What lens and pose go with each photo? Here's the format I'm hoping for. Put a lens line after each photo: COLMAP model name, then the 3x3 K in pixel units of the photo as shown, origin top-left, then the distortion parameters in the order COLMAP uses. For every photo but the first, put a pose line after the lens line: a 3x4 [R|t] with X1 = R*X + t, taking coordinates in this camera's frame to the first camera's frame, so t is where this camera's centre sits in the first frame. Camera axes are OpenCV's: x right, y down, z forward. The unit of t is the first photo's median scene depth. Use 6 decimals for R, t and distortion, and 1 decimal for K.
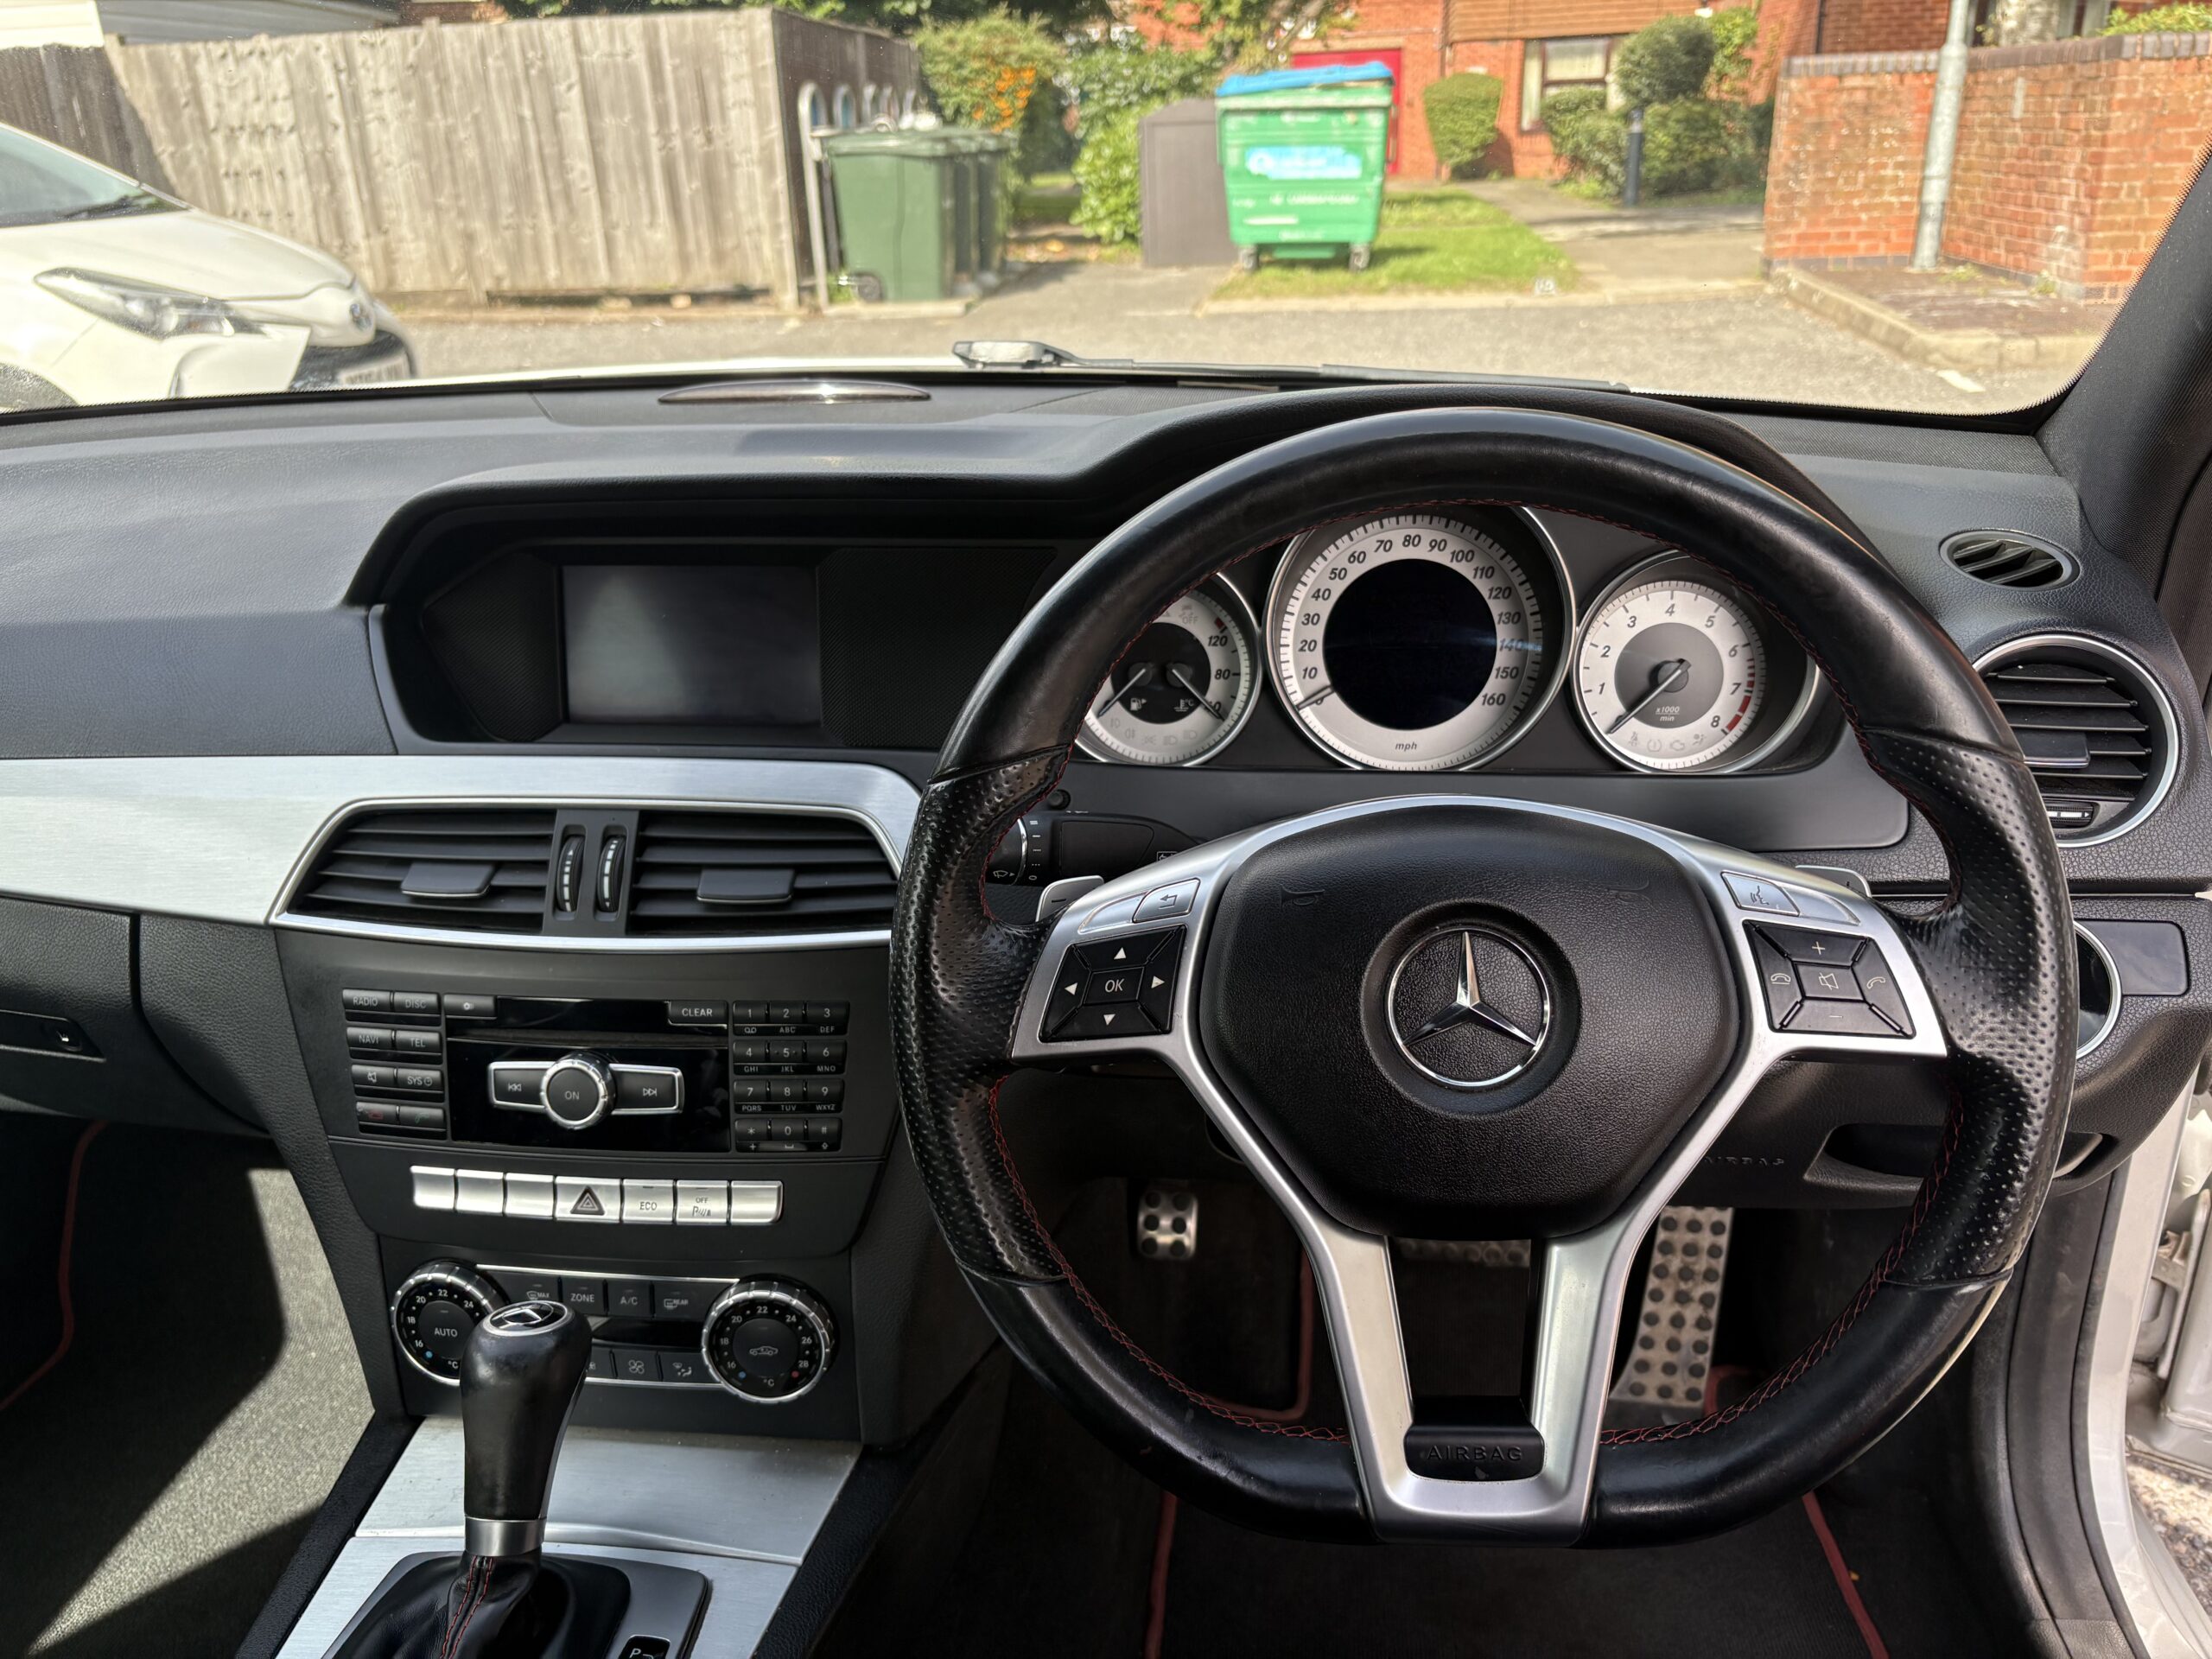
lens RADIAL K [[1712.1, 0, 1127.9], [0, 1712.1, 810.4], [0, 0, 1]] dist [0.019354, -0.029362]
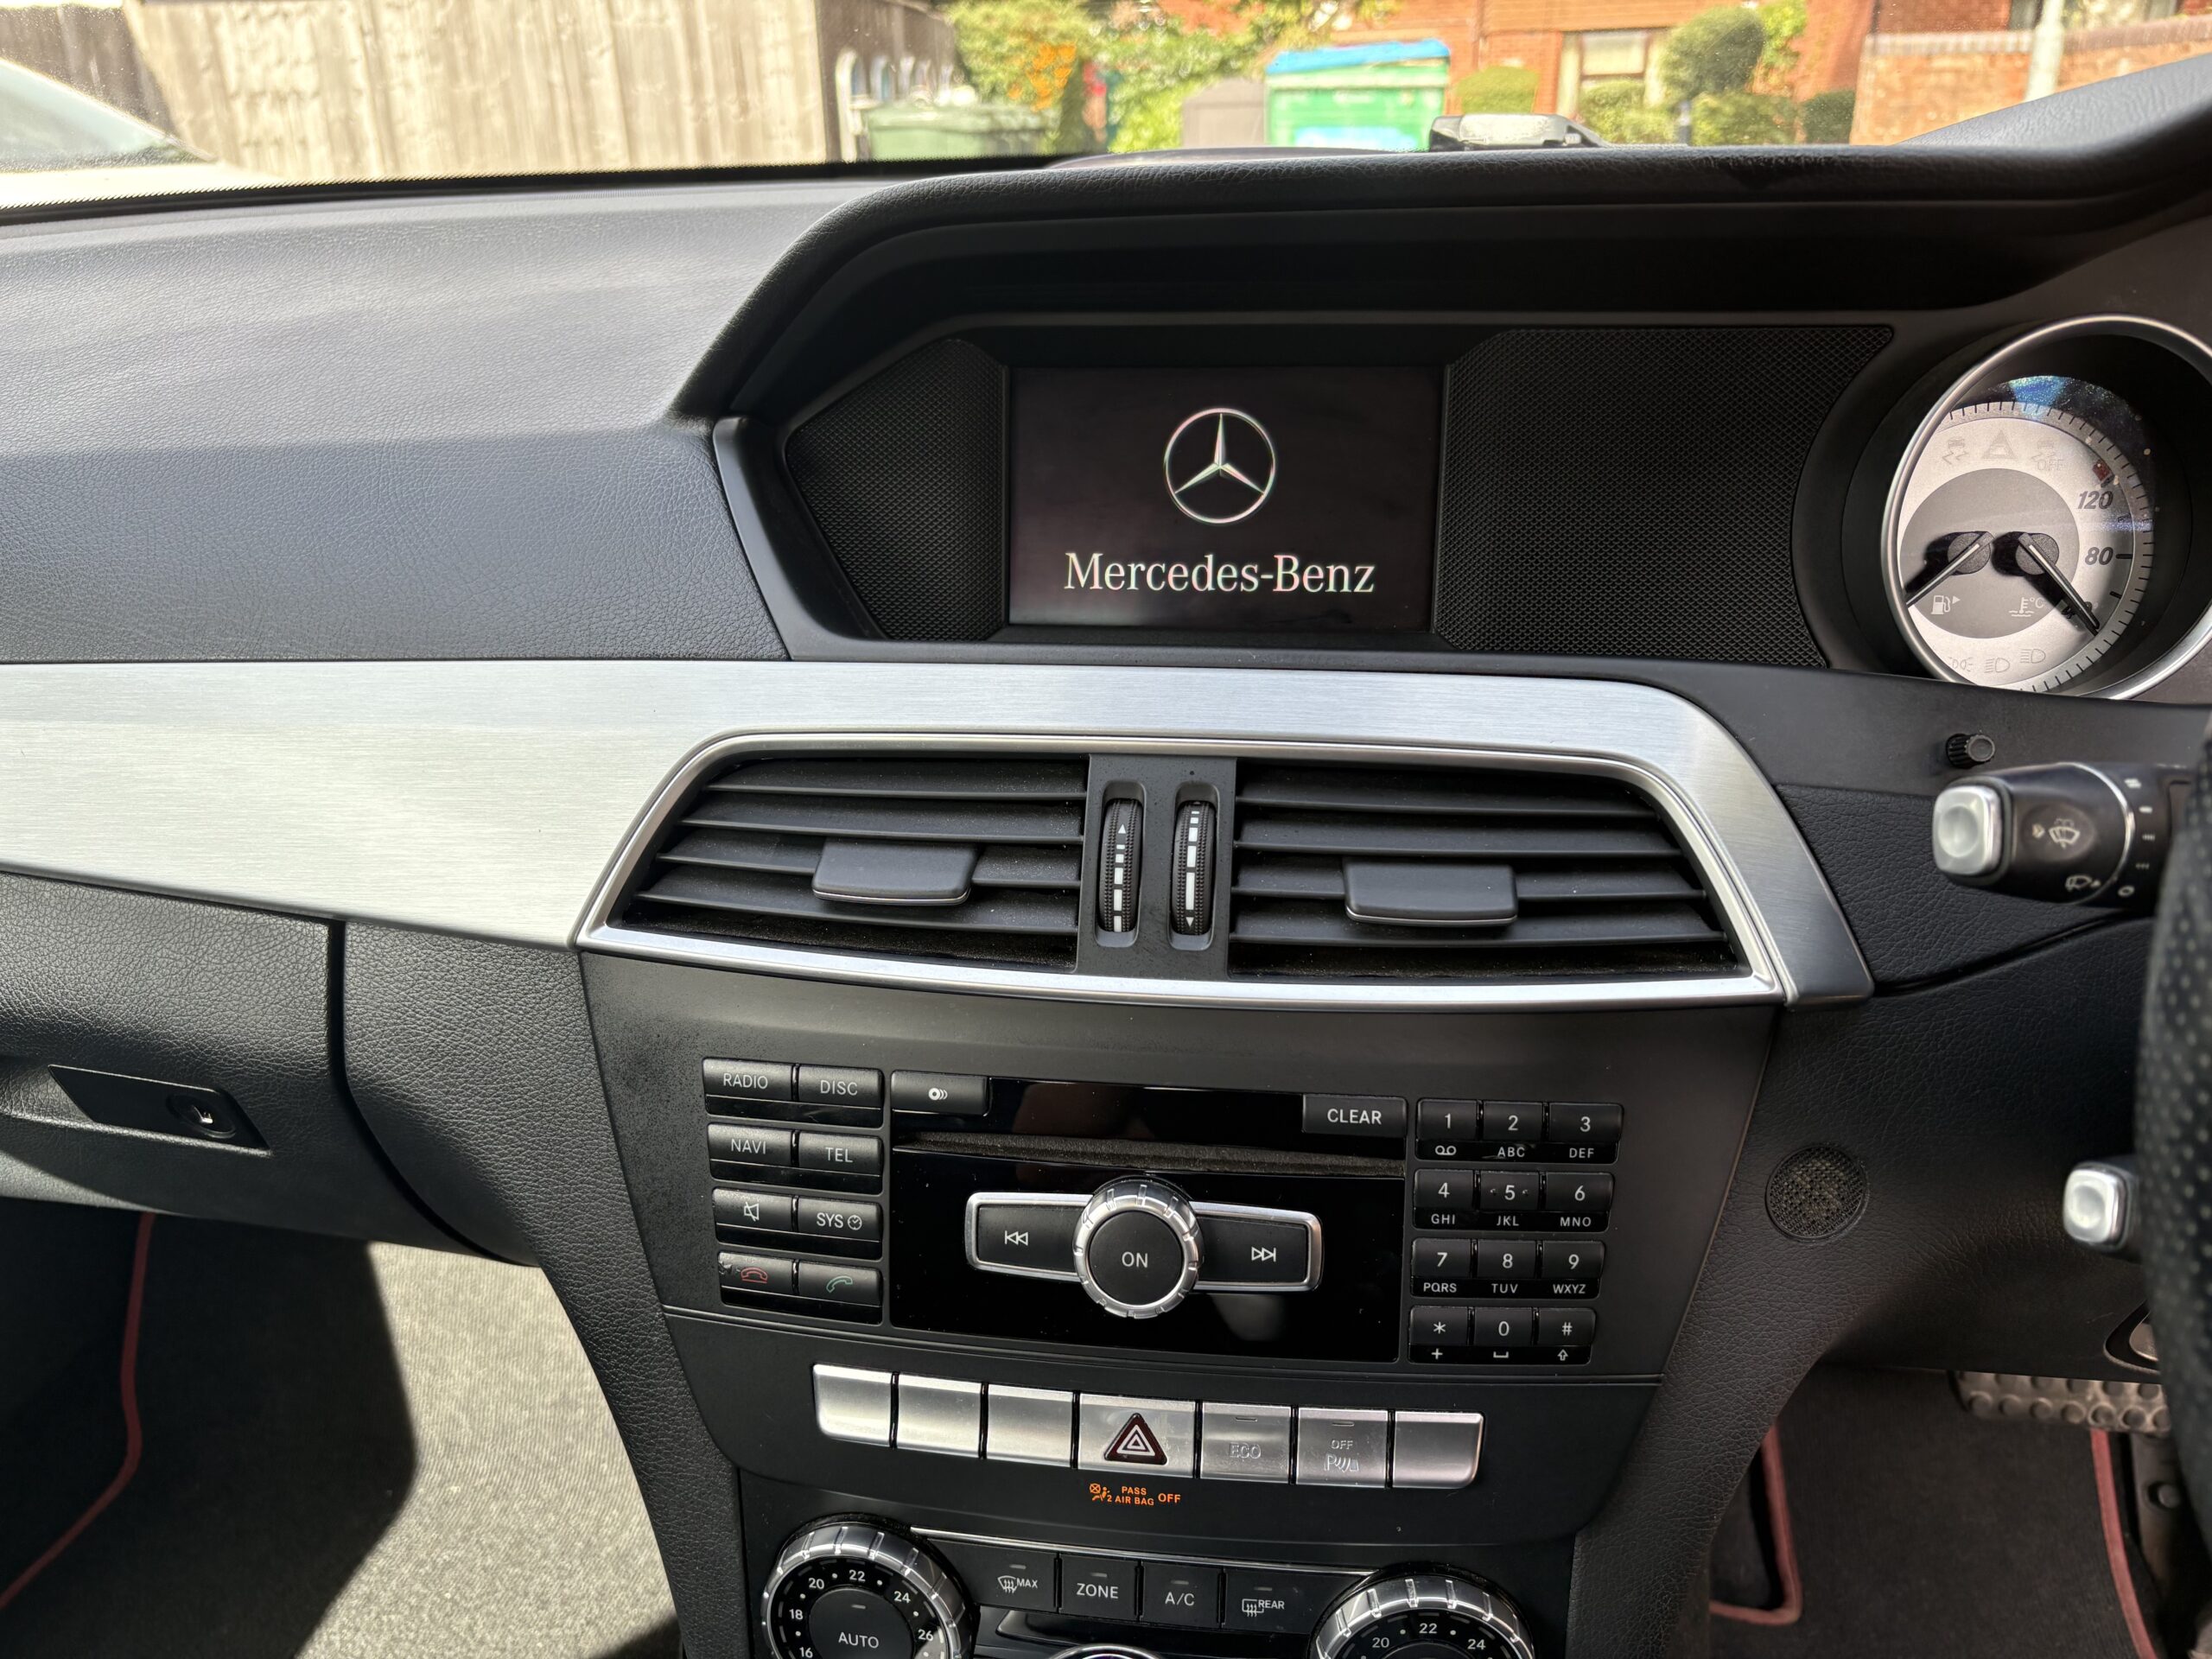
lens RADIAL K [[1712.1, 0, 1100.3], [0, 1712.1, 838.4], [0, 0, 1]] dist [0.019354, -0.029362]
pose [[0.999771, 0.017214, -0.012707, -0.295031], [-0.017042, 0.999764, 0.013454, 0.018349], [0.012936, -0.013235, 0.999829, 0.393100]]
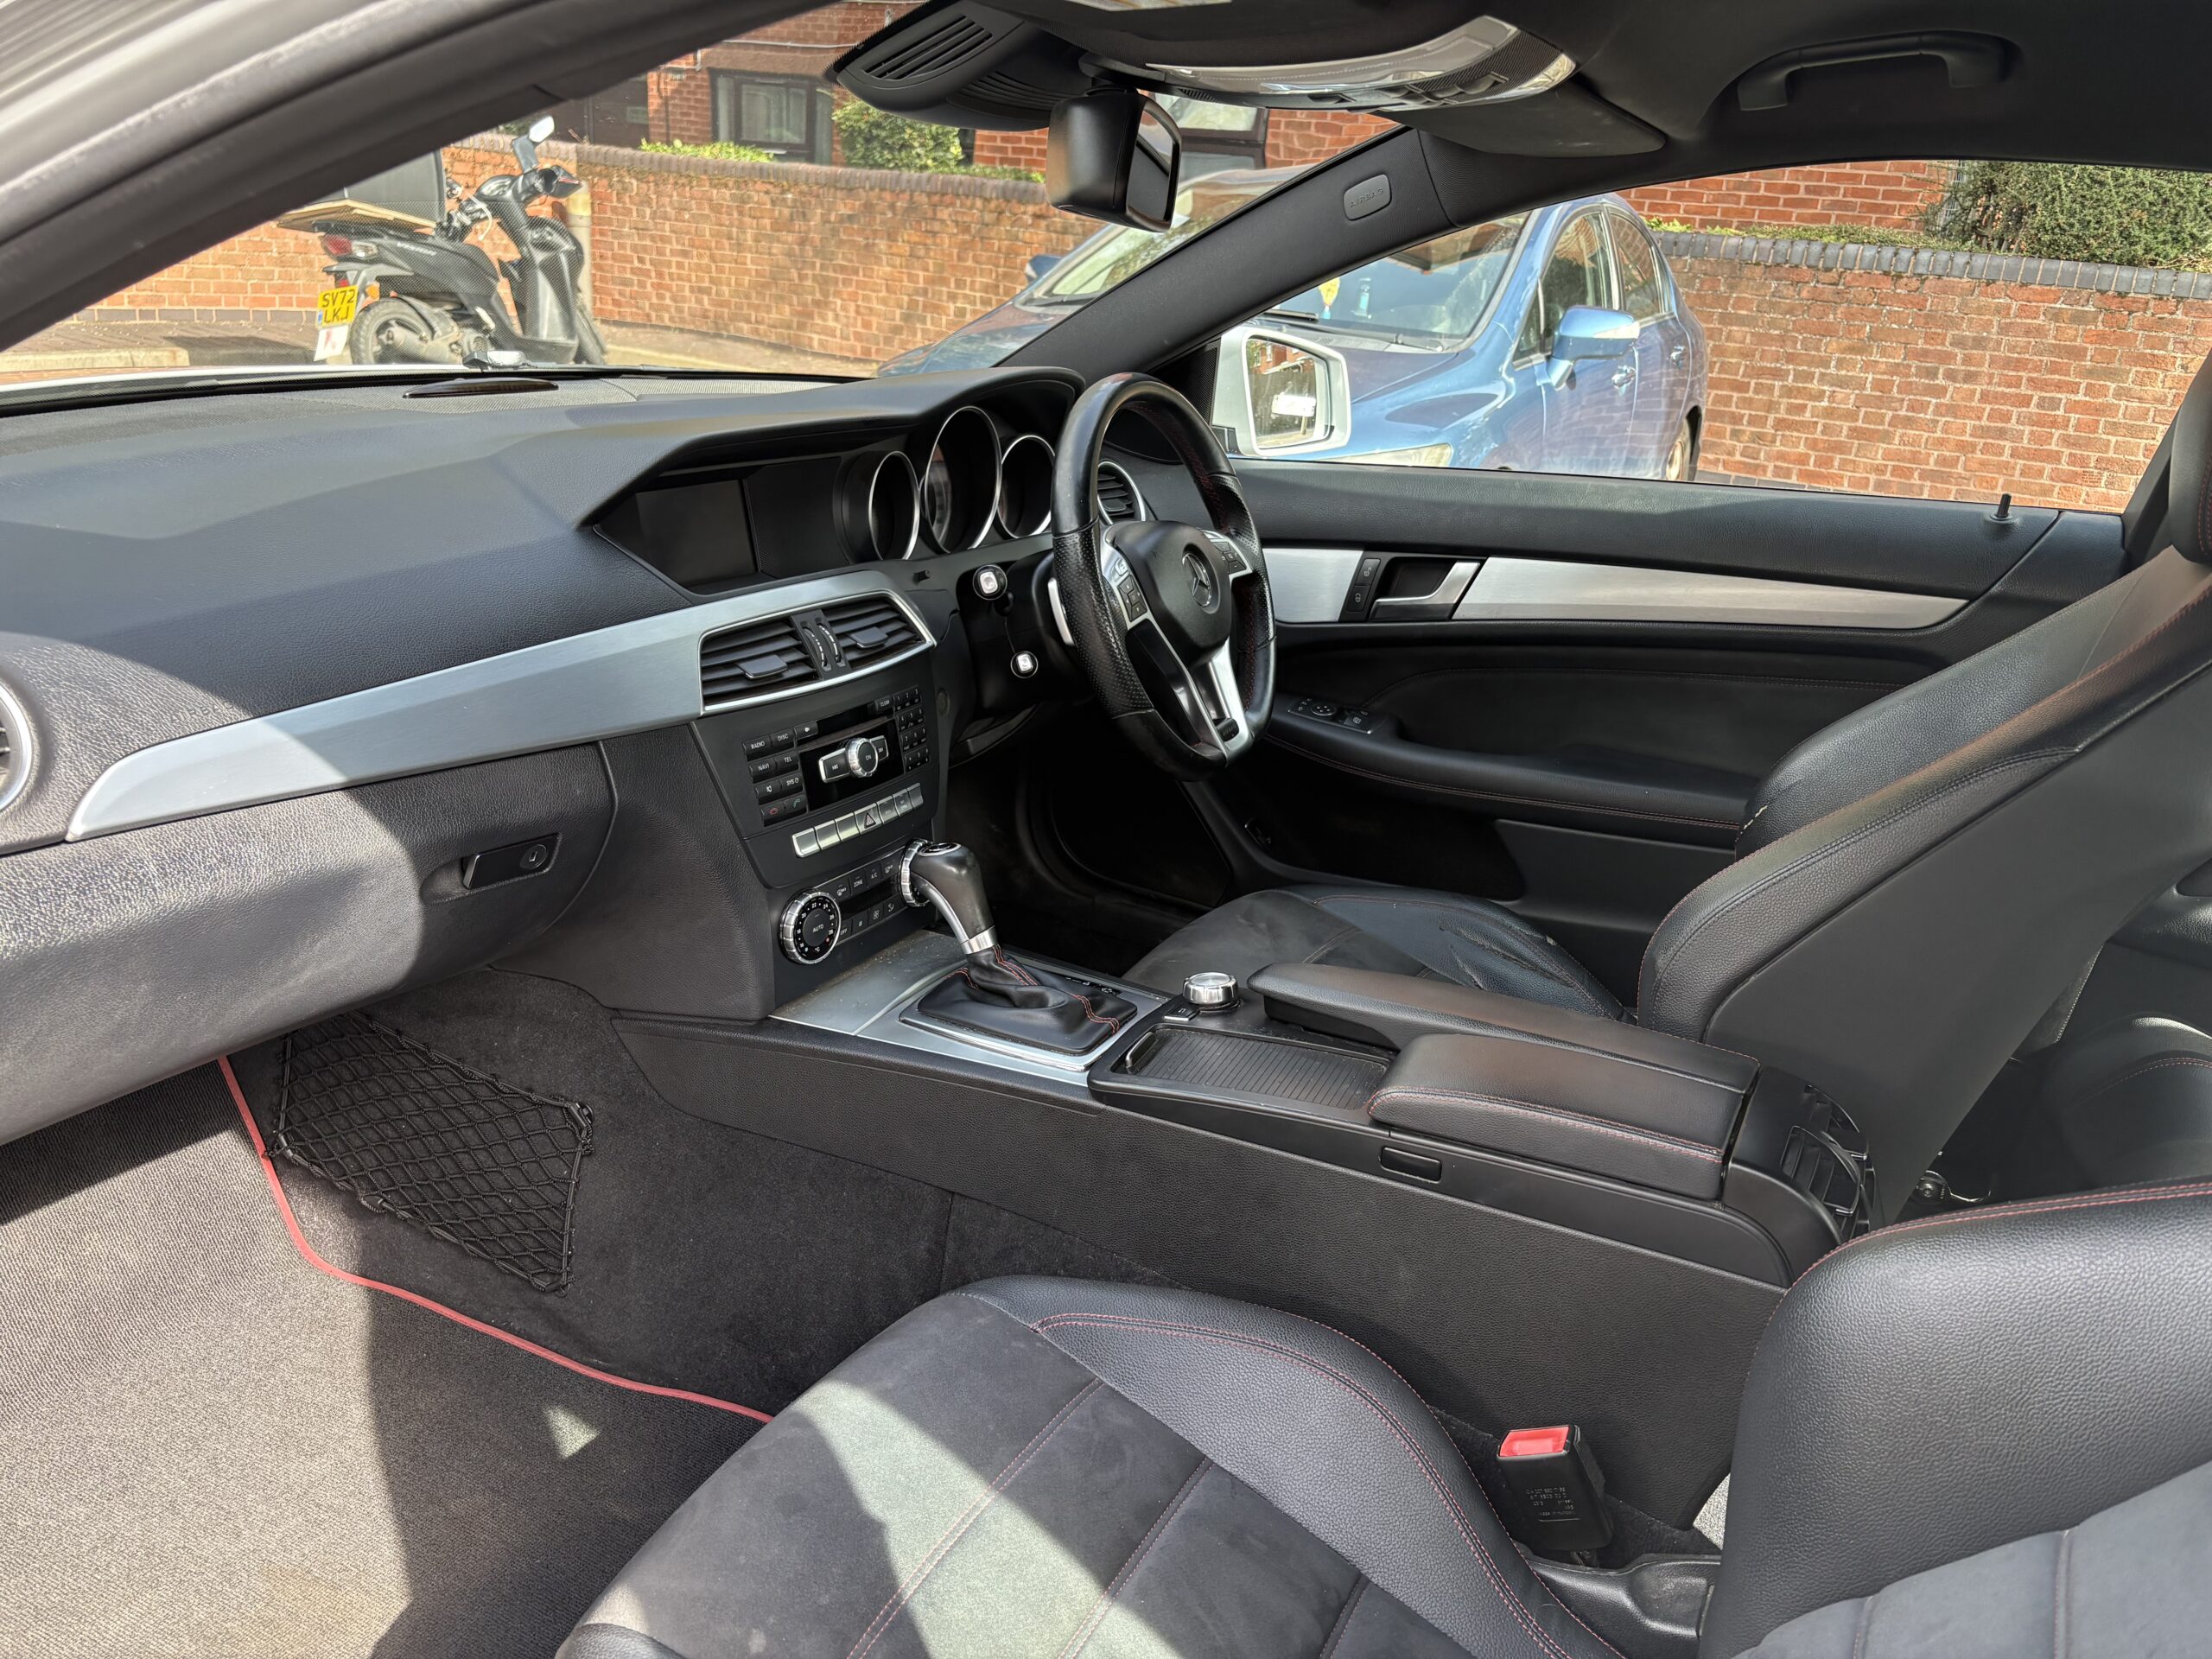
lens RADIAL K [[1712.1, 0, 1110.3], [0, 1712.1, 836.2], [0, 0, 1]] dist [0.019354, -0.029362]
pose [[0.363317, -0.261285, 0.894277, -1.690004], [0.229389, 0.955407, 0.185952, -0.032676], [-0.902985, 0.137577, 0.407052, 0.025867]]
